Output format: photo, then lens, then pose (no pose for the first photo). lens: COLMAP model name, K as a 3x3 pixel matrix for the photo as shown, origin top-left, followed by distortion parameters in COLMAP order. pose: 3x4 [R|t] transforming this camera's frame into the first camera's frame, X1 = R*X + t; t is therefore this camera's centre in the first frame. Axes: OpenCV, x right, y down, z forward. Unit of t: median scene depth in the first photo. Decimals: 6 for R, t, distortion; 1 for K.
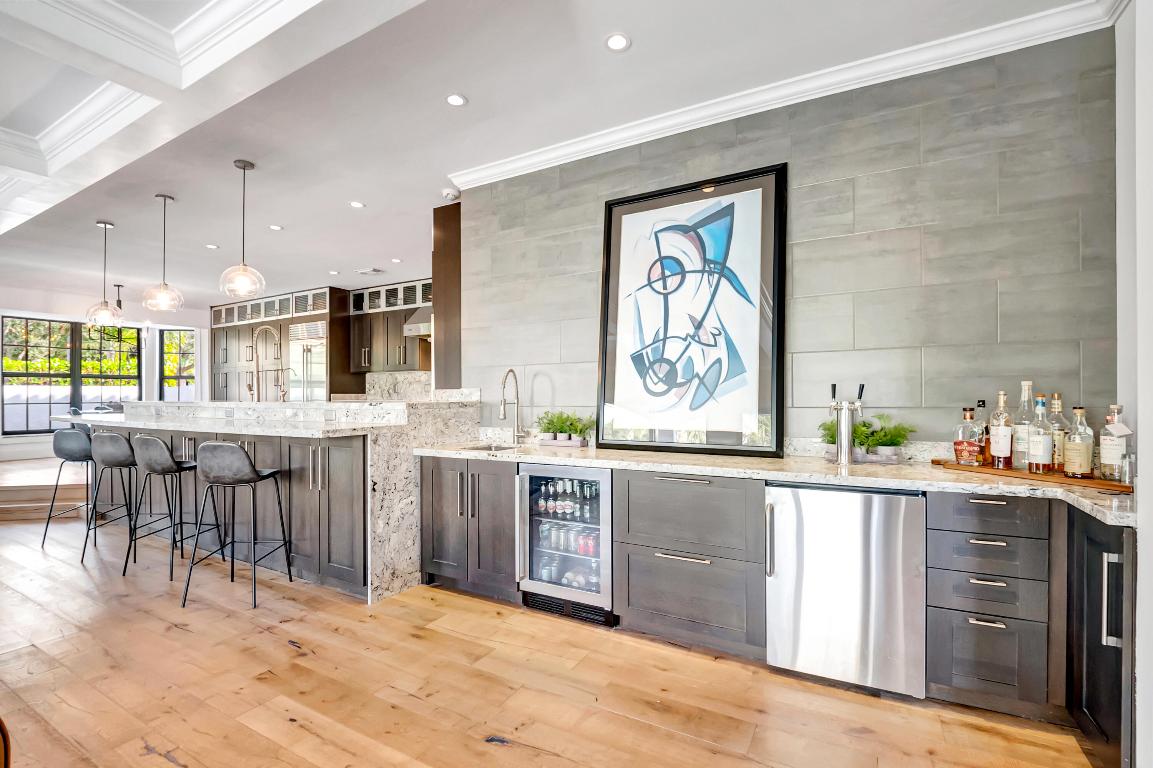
lens RADIAL K [[518.0, 0, 576.2], [0, 518.0, 390.3], [0, 0, 1]] dist [-0.012973, -0.000796]
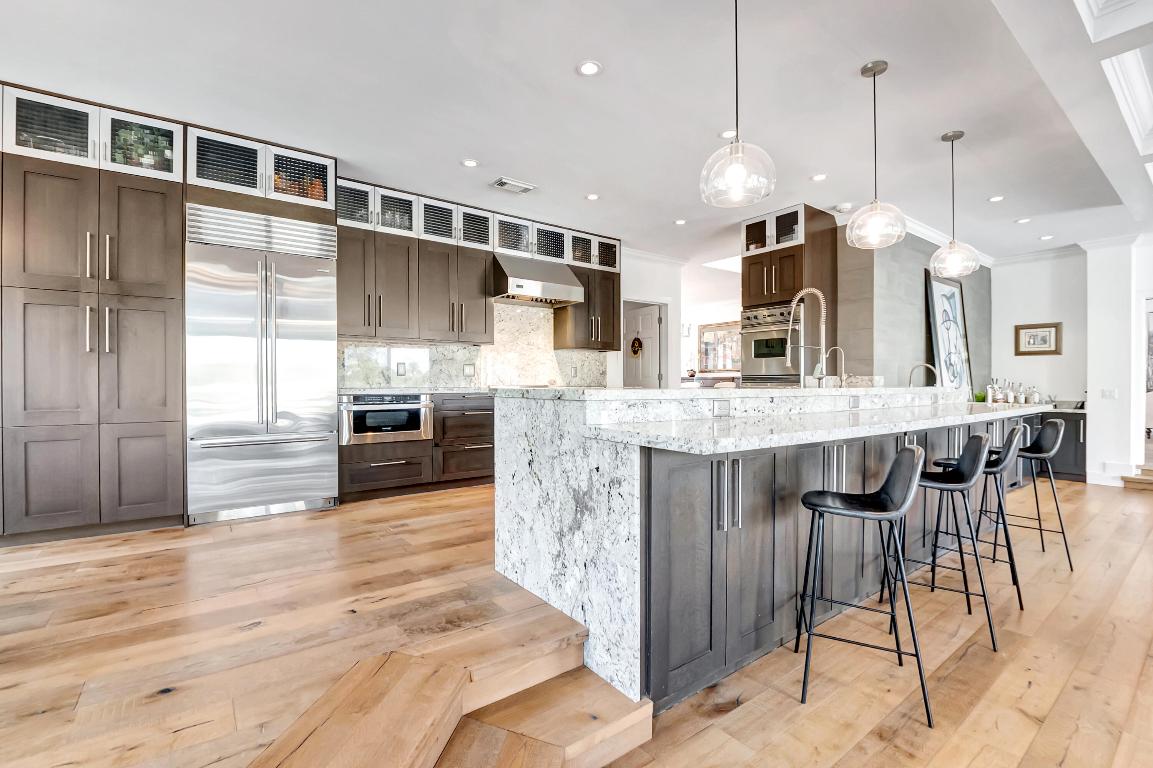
lens RADIAL K [[518.0, 0, 574.2], [0, 518.0, 385.3], [0, 0, 1]] dist [-0.012973, -0.000796]
pose [[0.397795, 0.001923, 0.917472, -0.846567], [-0.012133, 0.999921, 0.003165, 0.012003], [-0.917394, -0.012391, 0.397787, 0.593262]]
